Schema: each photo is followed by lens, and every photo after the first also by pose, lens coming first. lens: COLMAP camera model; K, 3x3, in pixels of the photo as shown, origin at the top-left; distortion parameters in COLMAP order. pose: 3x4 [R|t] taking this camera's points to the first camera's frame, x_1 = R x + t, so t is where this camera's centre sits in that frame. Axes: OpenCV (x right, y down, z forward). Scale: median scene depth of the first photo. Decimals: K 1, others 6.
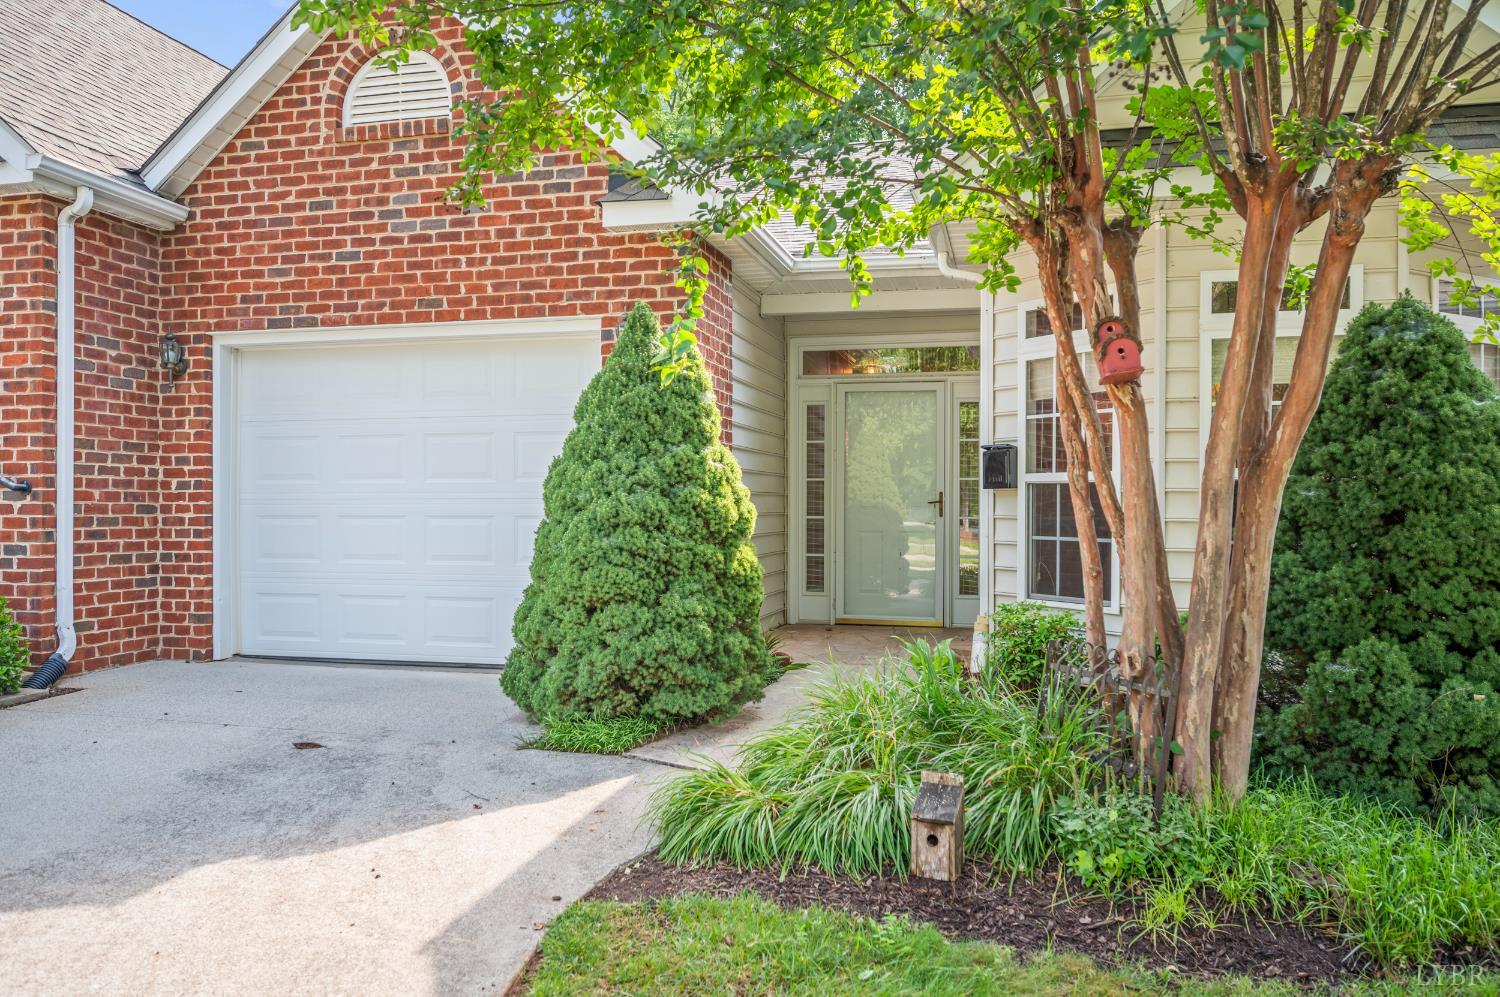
lens RADIAL K [[1088.9, 0, 751.0], [0, 1088.9, 503.1], [0, 0, 1]] dist [-0.002968, -0.001262]
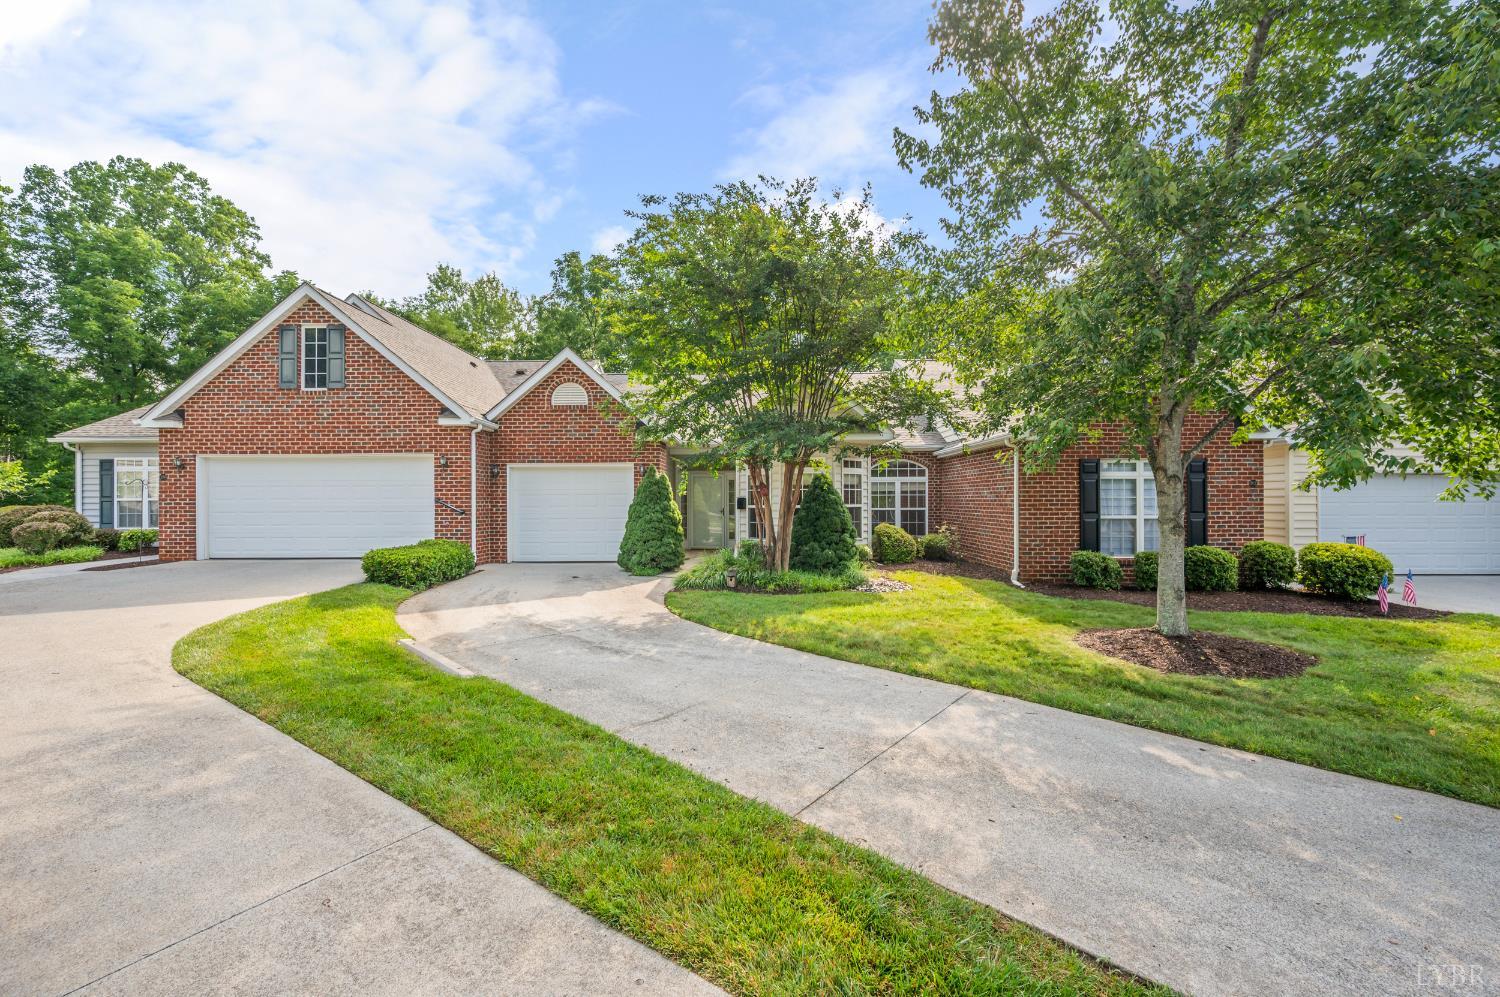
lens RADIAL K [[587.9, 0, 749.3], [0, 587.9, 499.2], [0, 0, 1]] dist [0.001194, 0.000524]
pose [[0.970166, -0.004873, 0.242393, -0.275252], [0.005052, 0.999987, -0.000115, -0.056379], [-0.242390, 0.001336, 0.970178, -1.134436]]
